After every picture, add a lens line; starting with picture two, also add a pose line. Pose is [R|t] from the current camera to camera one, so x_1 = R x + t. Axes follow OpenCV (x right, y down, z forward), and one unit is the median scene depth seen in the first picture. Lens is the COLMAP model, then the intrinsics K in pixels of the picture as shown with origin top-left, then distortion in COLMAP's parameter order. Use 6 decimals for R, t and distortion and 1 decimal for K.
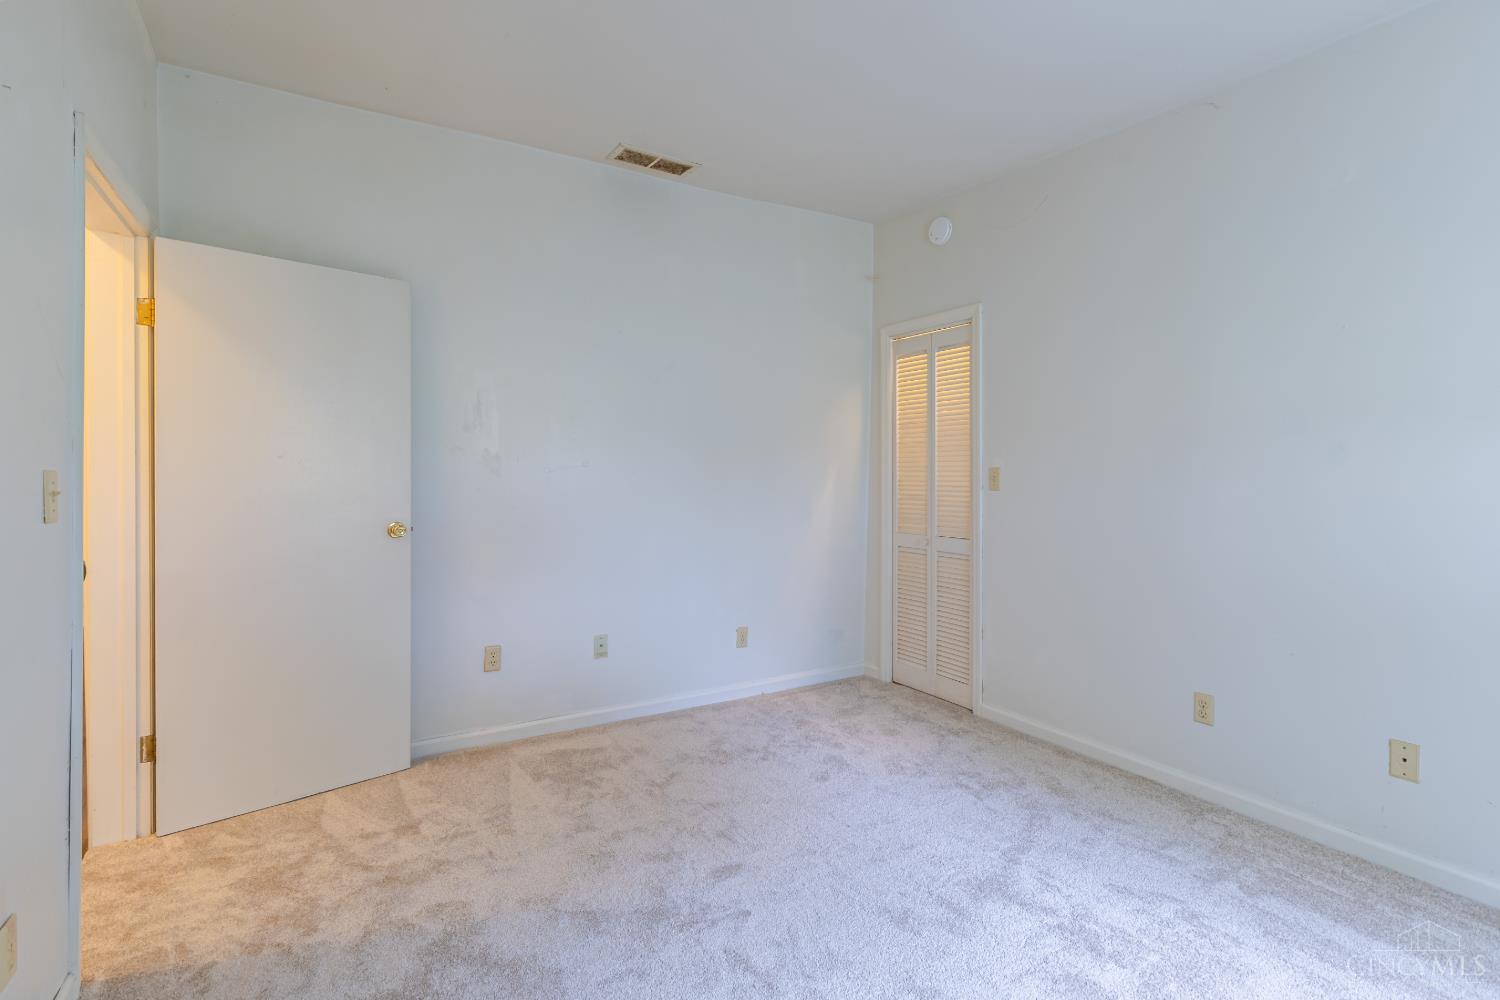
lens RADIAL K [[688.9, 0, 749.6], [0, 688.9, 492.3], [0, 0, 1]] dist [0.001425, -0.000138]
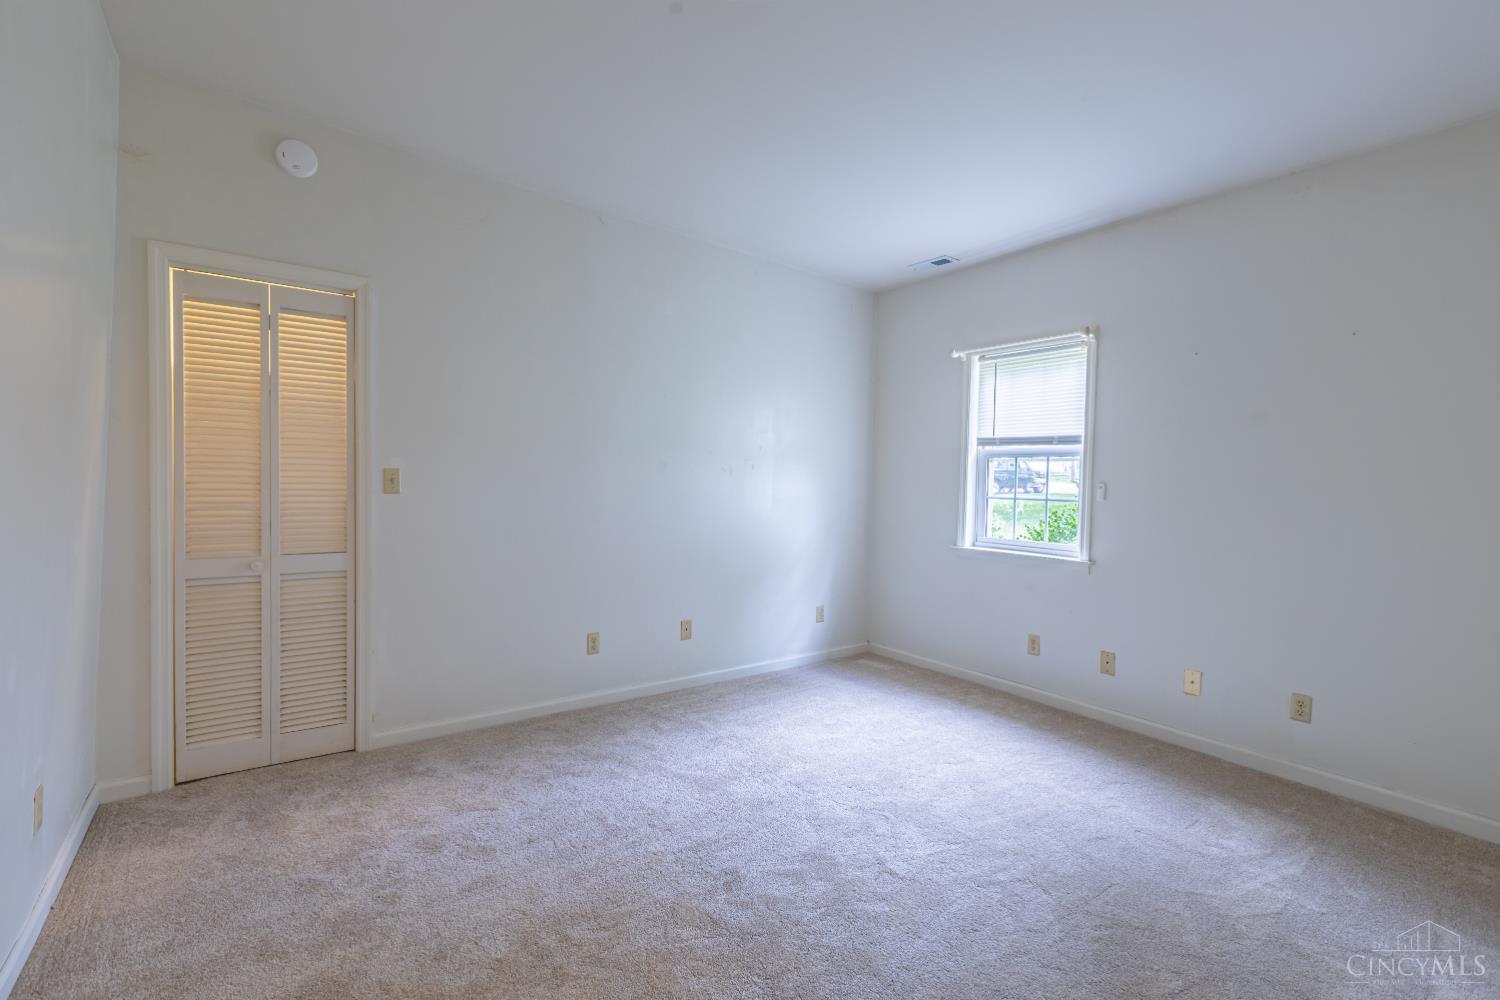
lens RADIAL K [[688.9, 0, 749.6], [0, 688.9, 492.3], [0, 0, 1]] dist [0.001425, -0.000138]
pose [[-0.075904, -0.037263, 0.996419, -0.543650], [-0.001540, 0.999305, 0.037254, -0.035988], [-0.997114, 0.001293, -0.075909, 0.553152]]
